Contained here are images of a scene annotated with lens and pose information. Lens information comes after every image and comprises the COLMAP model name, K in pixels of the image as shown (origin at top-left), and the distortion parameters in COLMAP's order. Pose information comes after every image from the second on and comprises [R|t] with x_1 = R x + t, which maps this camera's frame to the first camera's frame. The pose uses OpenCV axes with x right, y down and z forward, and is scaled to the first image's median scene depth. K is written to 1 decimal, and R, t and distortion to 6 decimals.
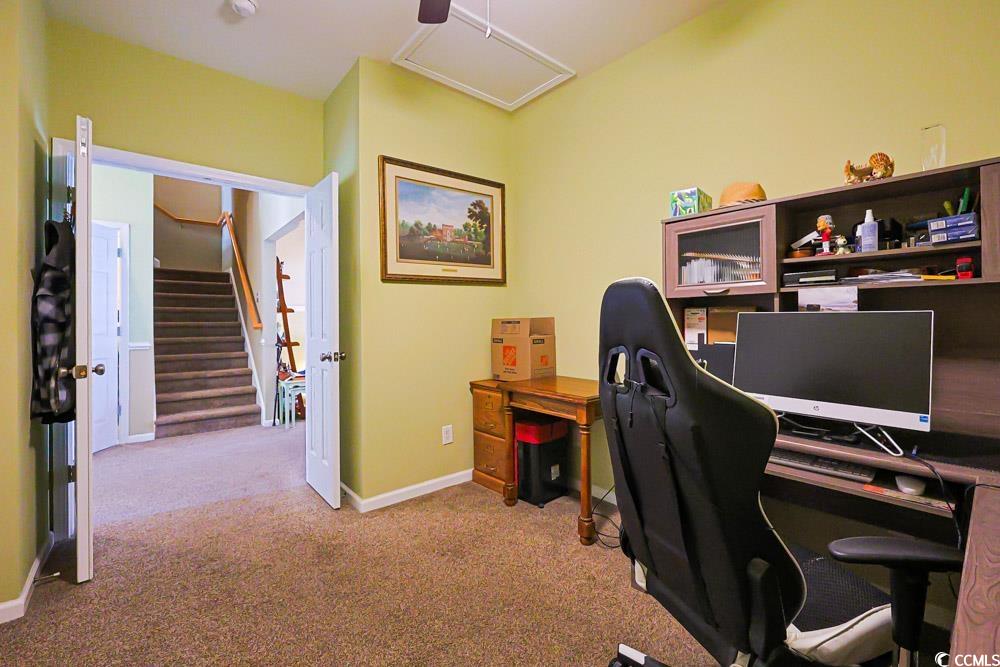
lens RADIAL K [[424.7, 0, 506.3], [0, 424.7, 323.3], [0, 0, 1]] dist [0.002614, -0.000390]
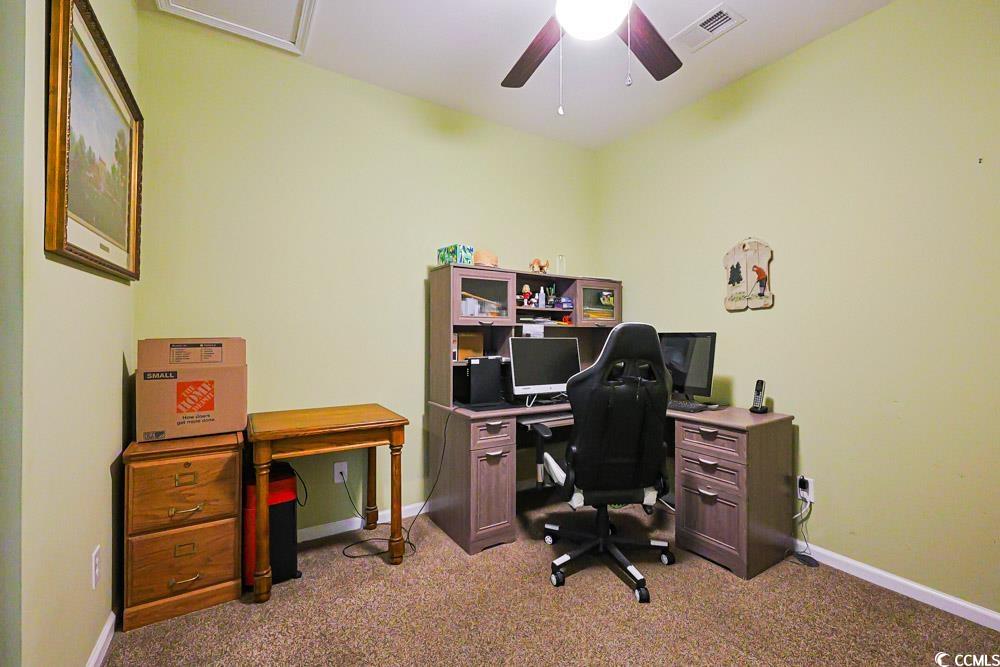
lens RADIAL K [[424.7, 0, 504.8], [0, 424.7, 331.6], [0, 0, 1]] dist [0.002614, -0.000390]
pose [[0.156390, 0.012893, 0.987611, -0.887149], [-0.000434, 0.999916, -0.012985, -0.023331], [-0.987695, 0.001602, 0.156383, 0.669099]]
